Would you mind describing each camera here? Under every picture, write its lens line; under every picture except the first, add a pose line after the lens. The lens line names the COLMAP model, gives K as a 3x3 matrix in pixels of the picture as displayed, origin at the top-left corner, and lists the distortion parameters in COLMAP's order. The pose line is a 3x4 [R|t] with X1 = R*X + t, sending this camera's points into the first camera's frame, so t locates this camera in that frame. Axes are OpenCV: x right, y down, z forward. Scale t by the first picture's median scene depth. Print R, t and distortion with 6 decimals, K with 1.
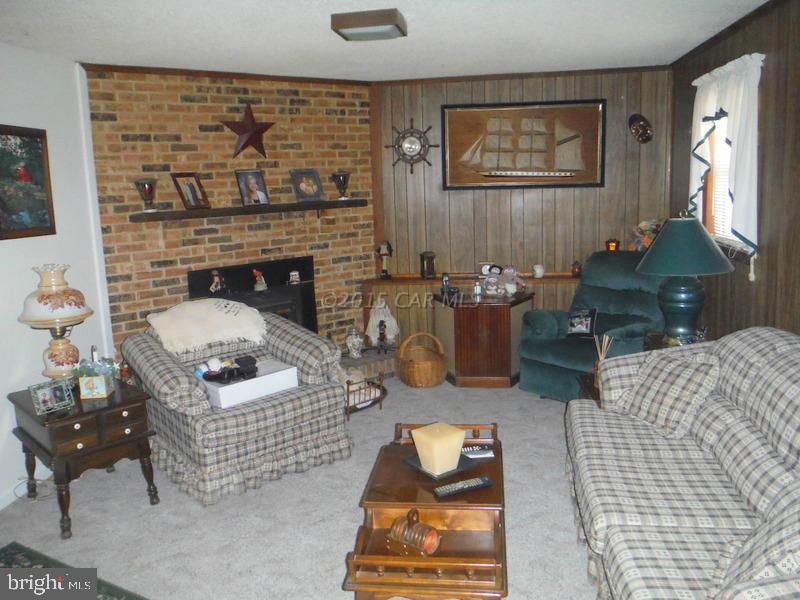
lens RADIAL K [[672.4, 0, 400.0], [0, 672.4, 300.0], [0, 0, 1]] dist [-0.063047, 0.044746]
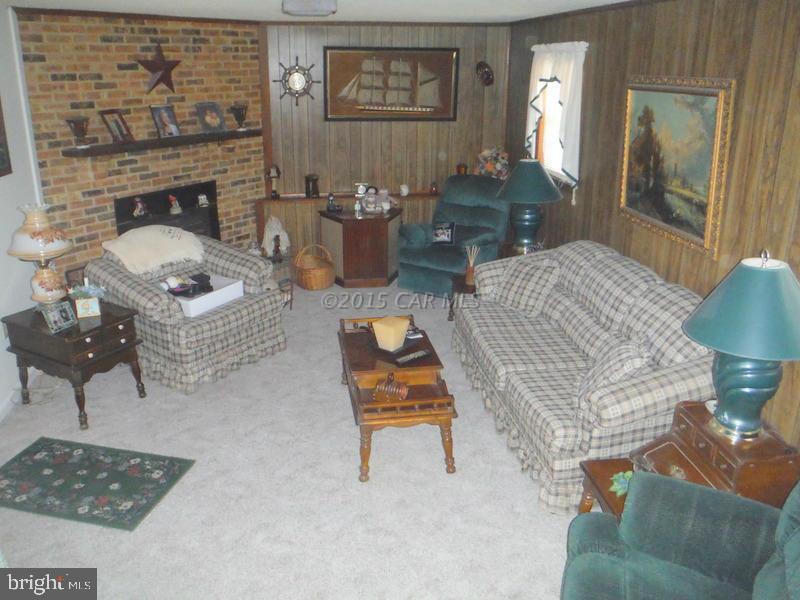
lens RADIAL K [[672.4, 0, 400.0], [0, 672.4, 300.0], [0, 0, 1]] dist [-0.063047, 0.044746]
pose [[0.957040, -0.058489, 0.283996, -0.191396], [0.013584, 0.987412, 0.157583, -0.046498], [-0.289638, -0.146955, 0.945787, -0.217290]]
